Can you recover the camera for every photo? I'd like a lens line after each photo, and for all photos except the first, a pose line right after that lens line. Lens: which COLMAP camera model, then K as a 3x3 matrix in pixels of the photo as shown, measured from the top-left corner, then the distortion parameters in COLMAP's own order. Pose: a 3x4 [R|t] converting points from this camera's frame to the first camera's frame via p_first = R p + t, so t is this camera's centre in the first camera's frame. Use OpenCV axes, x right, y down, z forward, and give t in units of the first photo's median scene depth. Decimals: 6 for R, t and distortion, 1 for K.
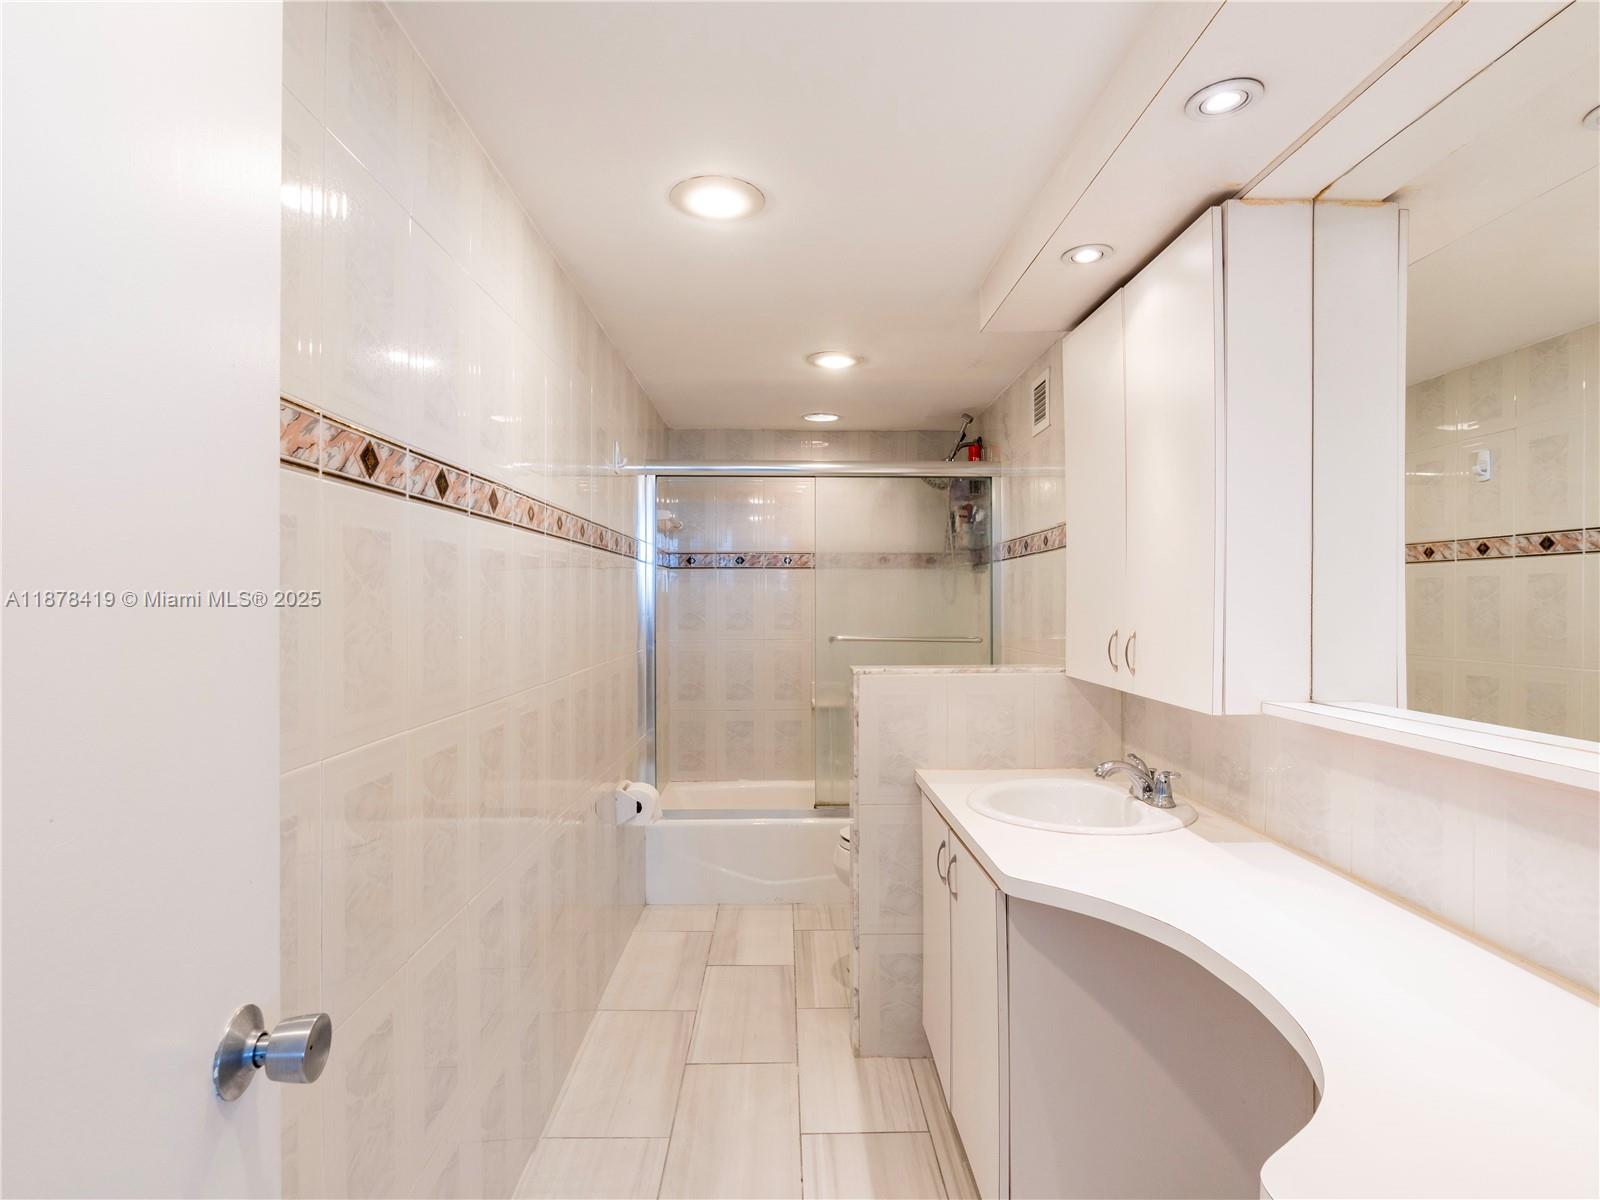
lens RADIAL K [[836.1, 0, 798.9], [0, 836.1, 590.8], [0, 0, 1]] dist [-0.005563, 0.000733]
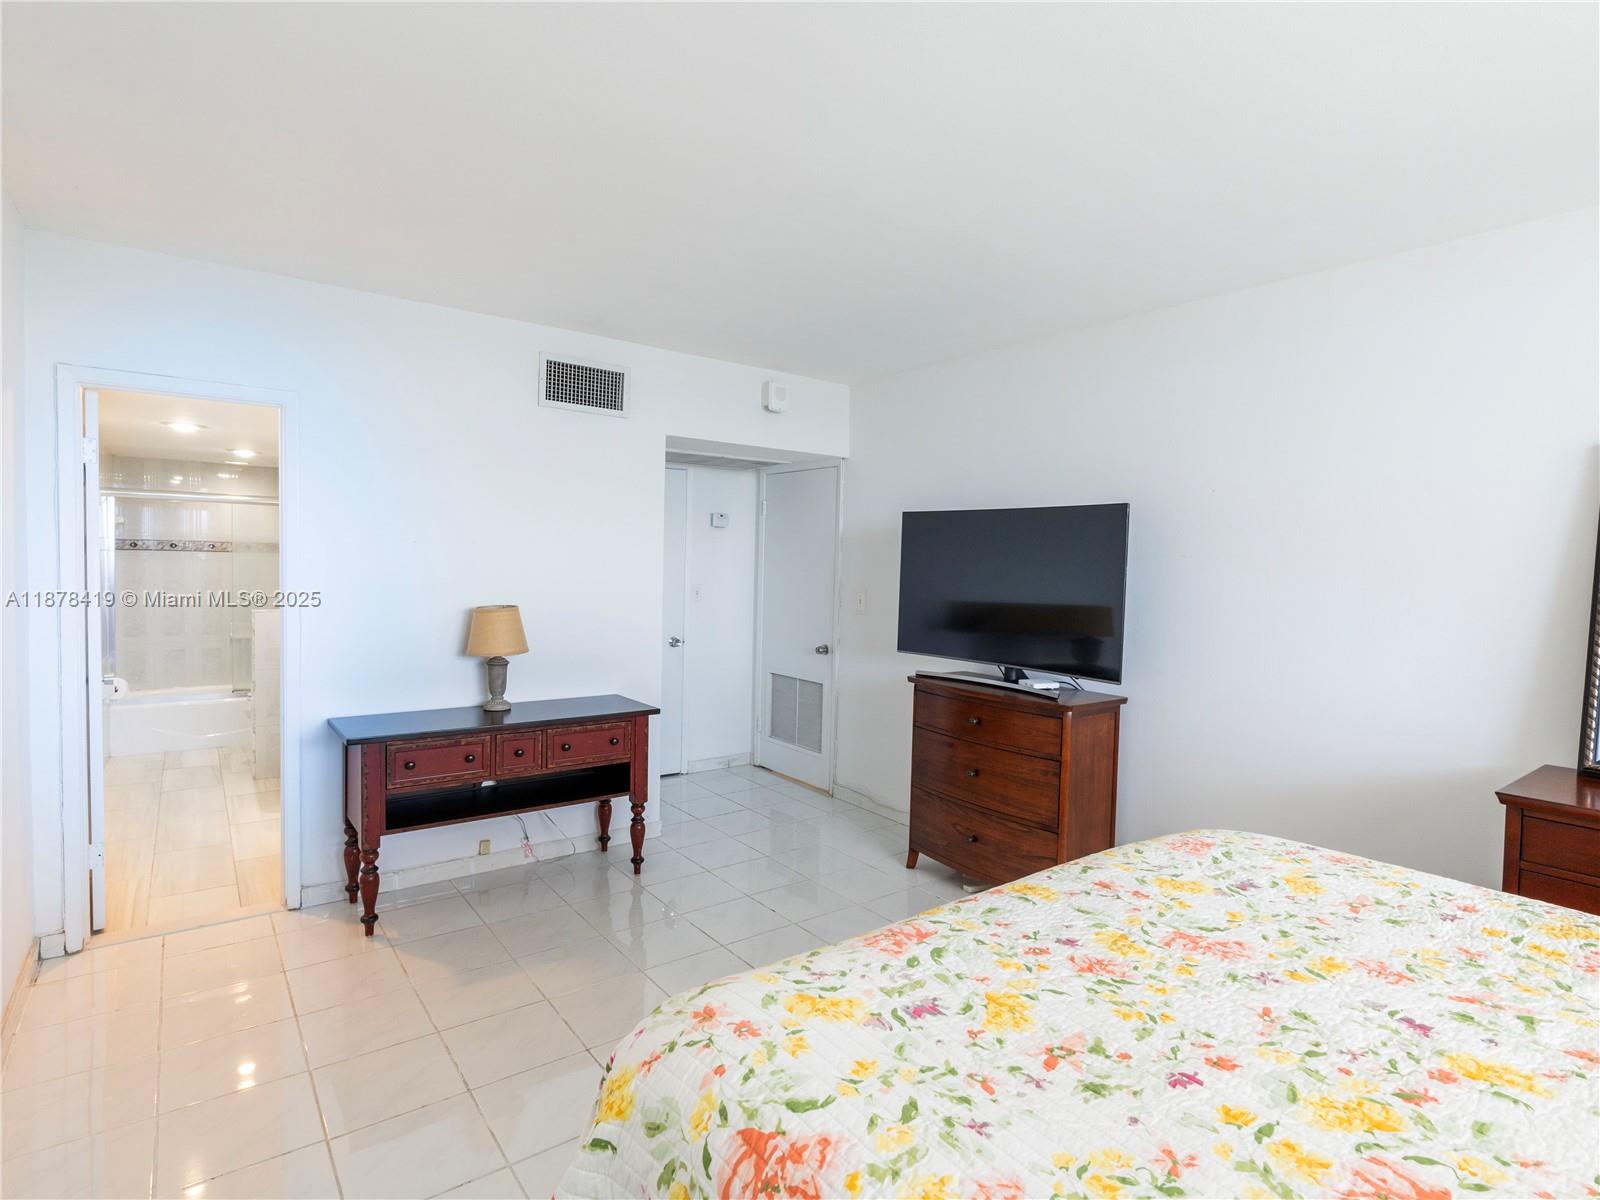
lens RADIAL K [[836.1, 0, 798.9], [0, 836.1, 590.8], [0, 0, 1]] dist [-0.005563, 0.000733]
pose [[0.814137, 0.003174, 0.580664, -0.025755], [-0.042884, 0.997583, 0.054674, -0.090597], [-0.579087, -0.069413, 0.812305, -0.959550]]
